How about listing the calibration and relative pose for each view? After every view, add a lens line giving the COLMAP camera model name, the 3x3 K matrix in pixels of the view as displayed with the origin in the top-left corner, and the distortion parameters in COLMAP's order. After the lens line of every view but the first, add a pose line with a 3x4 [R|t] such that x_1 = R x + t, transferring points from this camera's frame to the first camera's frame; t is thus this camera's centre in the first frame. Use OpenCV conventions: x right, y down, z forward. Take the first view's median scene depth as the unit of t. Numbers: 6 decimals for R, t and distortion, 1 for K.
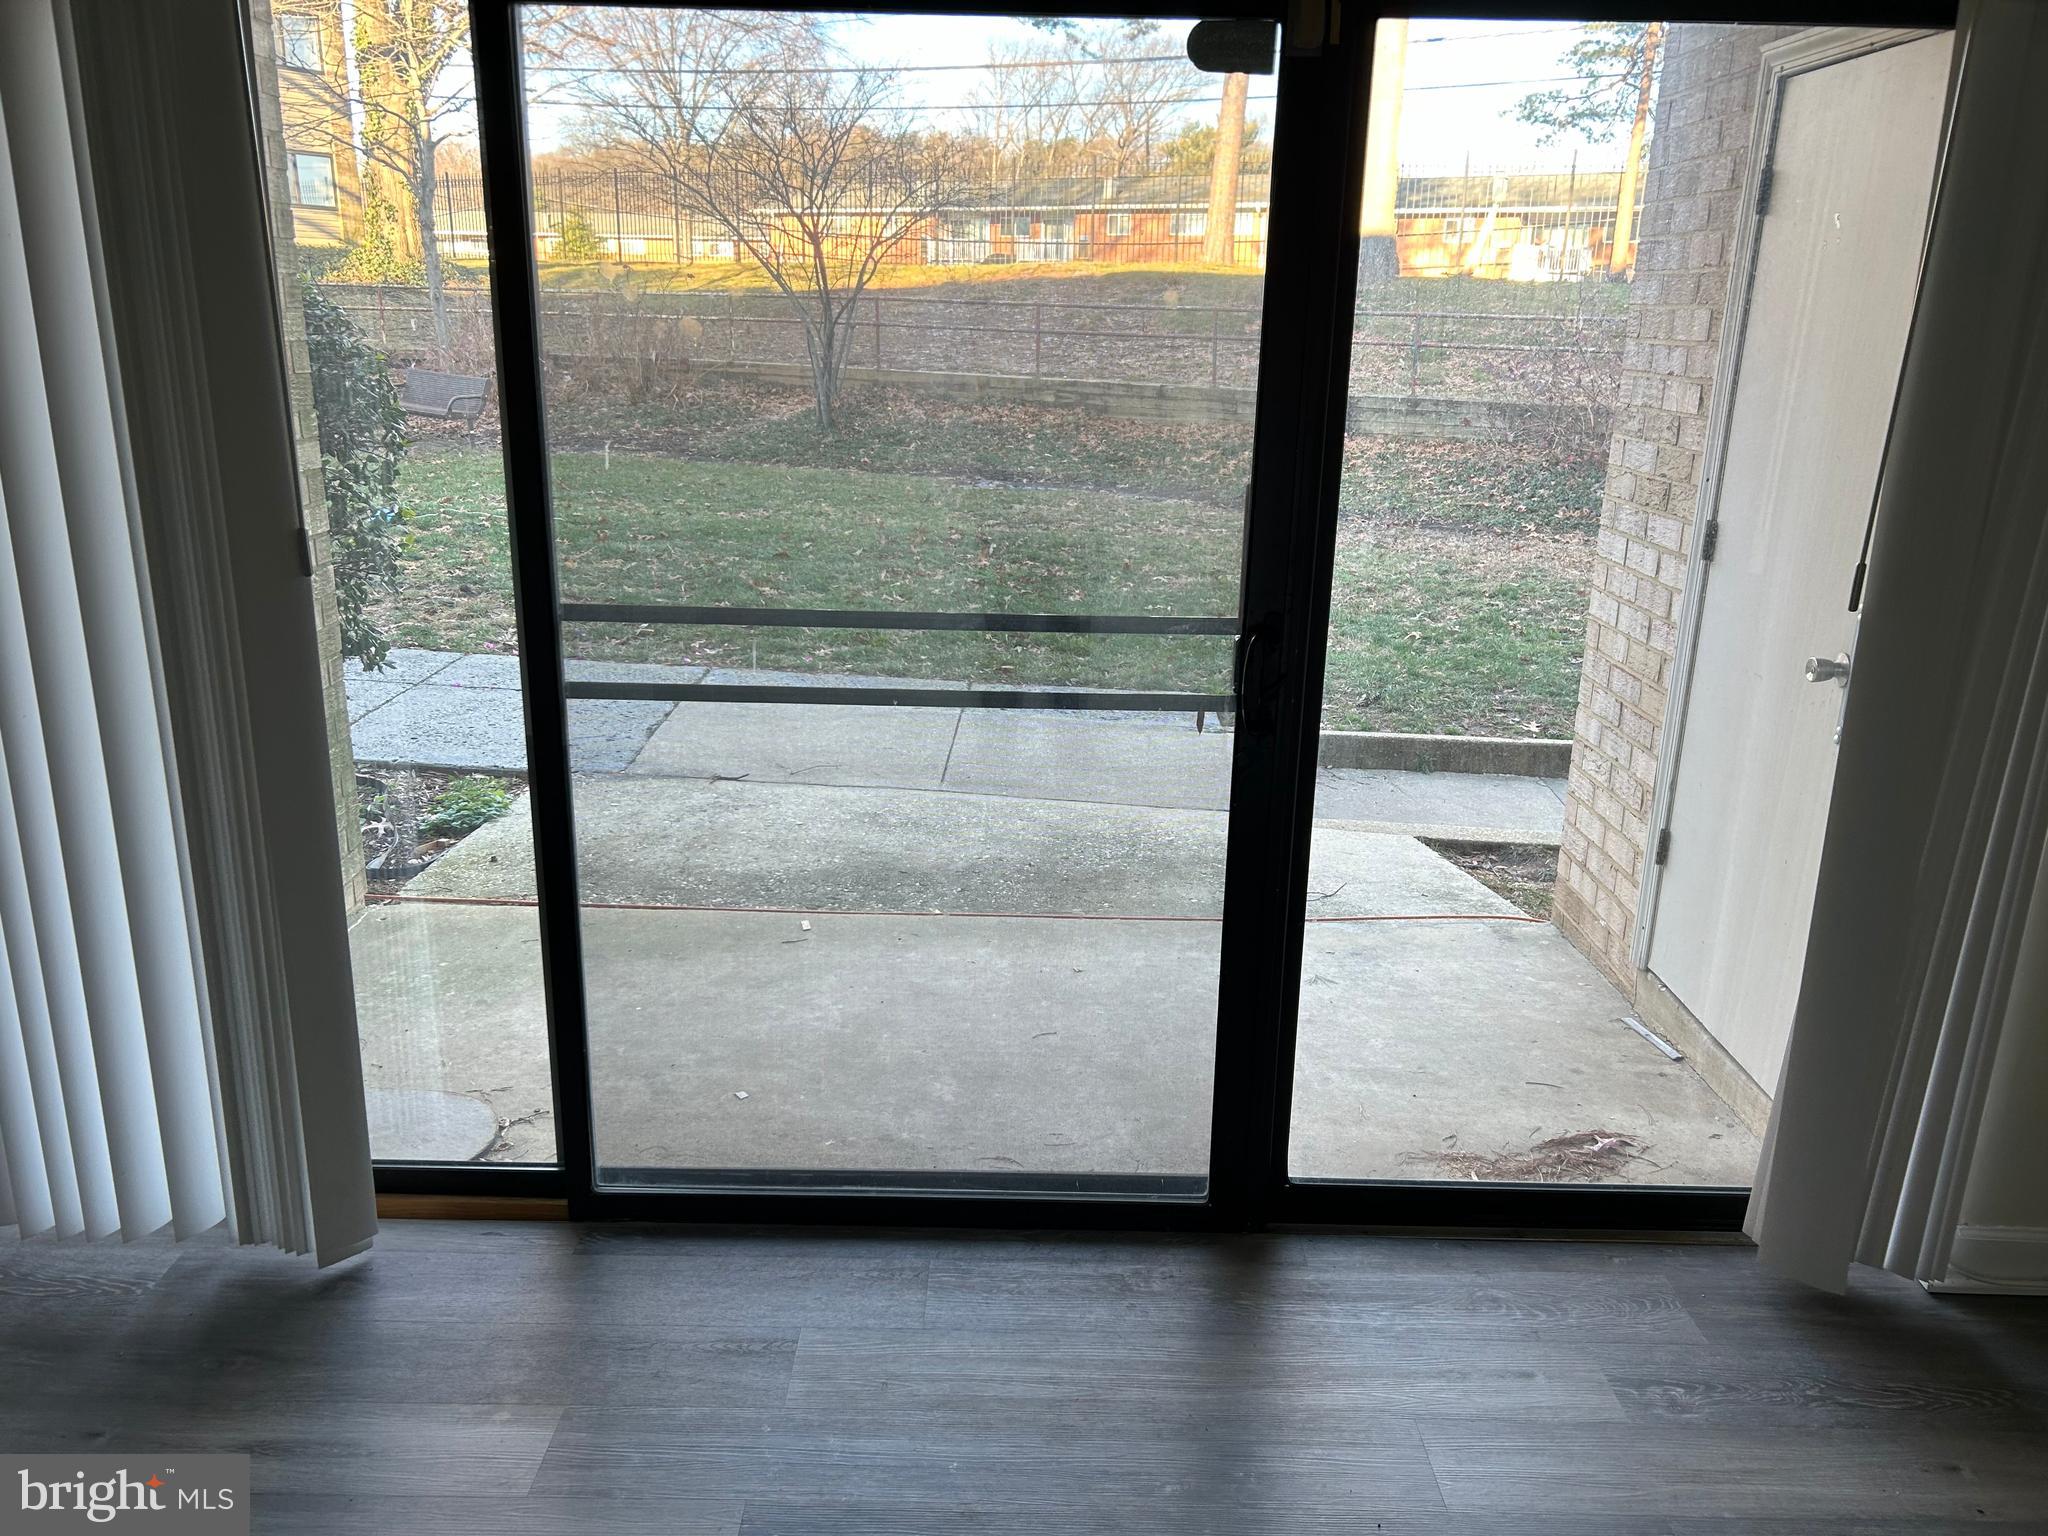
lens RADIAL K [[1558.9, 0, 1026.6], [0, 1558.9, 768.8], [0, 0, 1]] dist [0.055662, -0.058720]
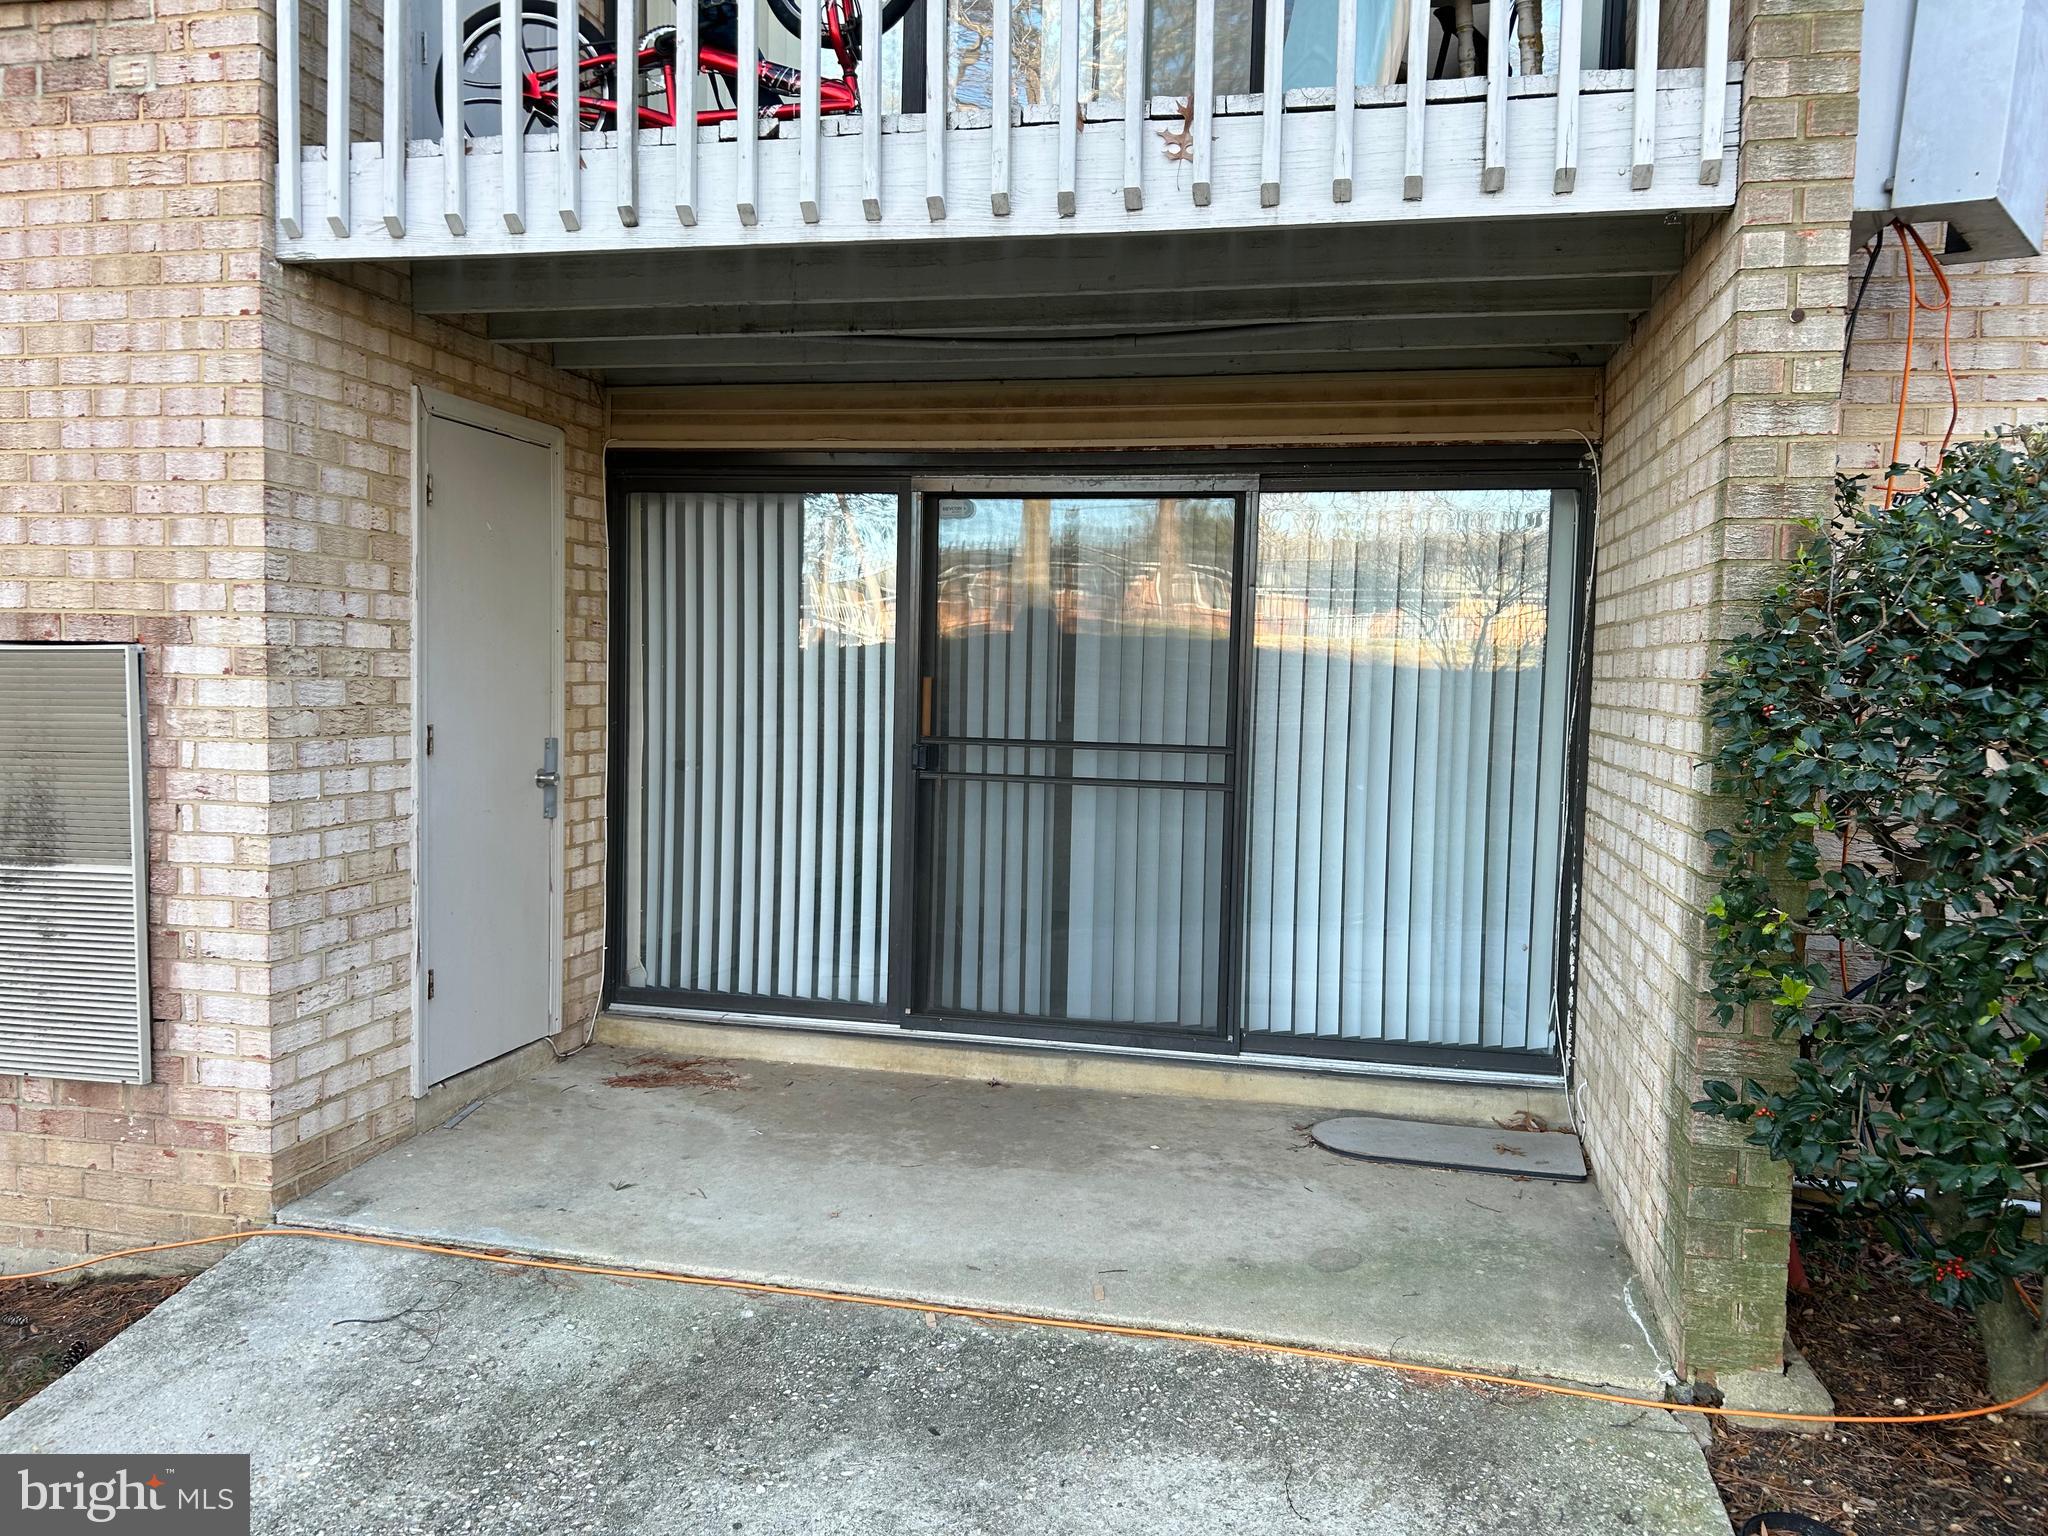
lens RADIAL K [[1558.9, 0, 1026.6], [0, 1558.9, 768.8], [0, 0, 1]] dist [0.055662, -0.058720]
pose [[-0.975867, -0.059882, 0.209994, -0.287470], [0.016202, 0.939158, 0.343102, -0.492063], [-0.217764, 0.338225, -0.915523, 1.833021]]
